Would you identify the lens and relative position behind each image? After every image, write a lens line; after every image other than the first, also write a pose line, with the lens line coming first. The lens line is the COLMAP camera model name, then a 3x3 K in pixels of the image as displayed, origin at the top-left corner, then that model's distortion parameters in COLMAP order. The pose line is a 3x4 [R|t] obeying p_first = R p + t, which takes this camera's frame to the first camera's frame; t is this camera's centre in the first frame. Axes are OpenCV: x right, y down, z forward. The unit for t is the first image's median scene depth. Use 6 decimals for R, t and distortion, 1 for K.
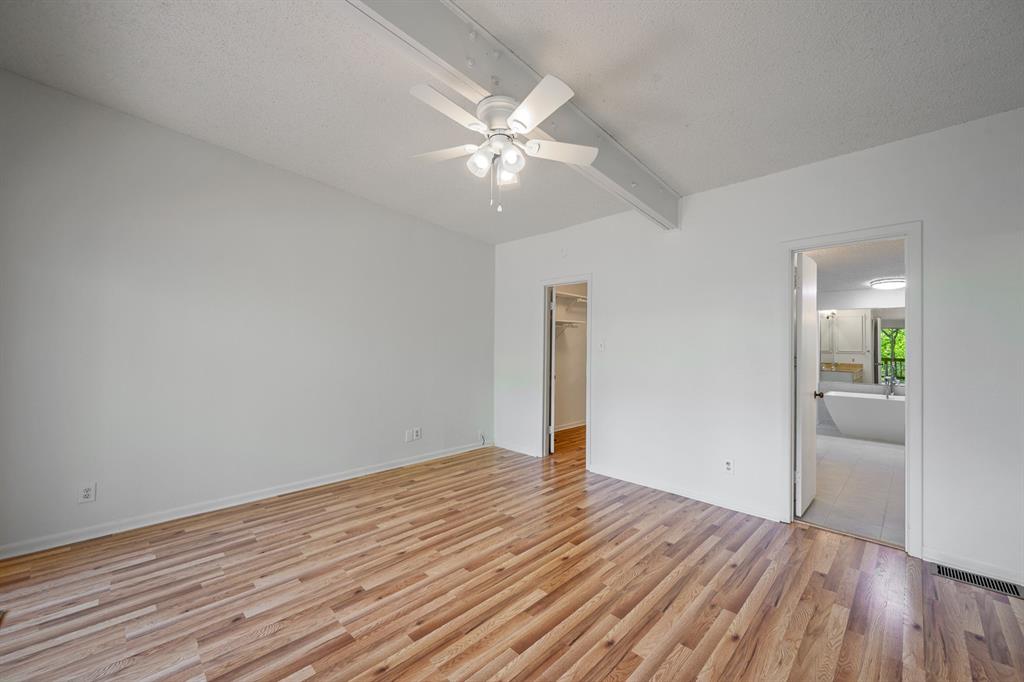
lens RADIAL K [[399.9, 0, 510.9], [0, 399.9, 340.9], [0, 0, 1]] dist [-0.005827, 0.000080]
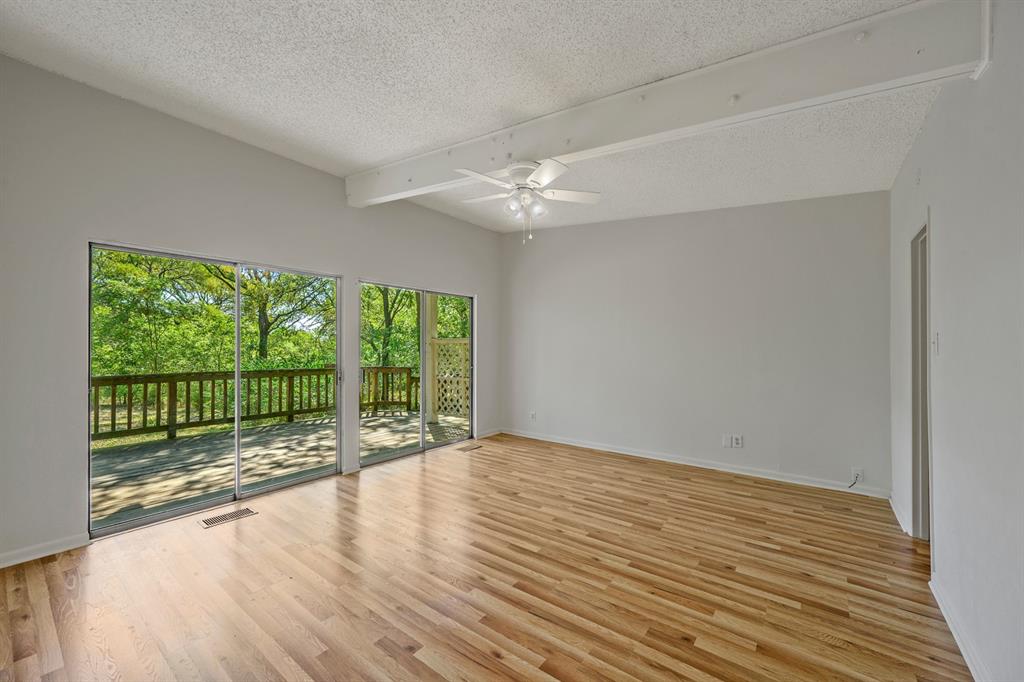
lens RADIAL K [[399.9, 0, 510.2], [0, 399.9, 343.2], [0, 0, 1]] dist [-0.005827, 0.000080]
pose [[0.136970, -0.006477, -0.990554, 0.900950], [0.010380, 0.999933, -0.005103, 0.010682], [0.990521, -0.009583, 0.137028, 0.544905]]
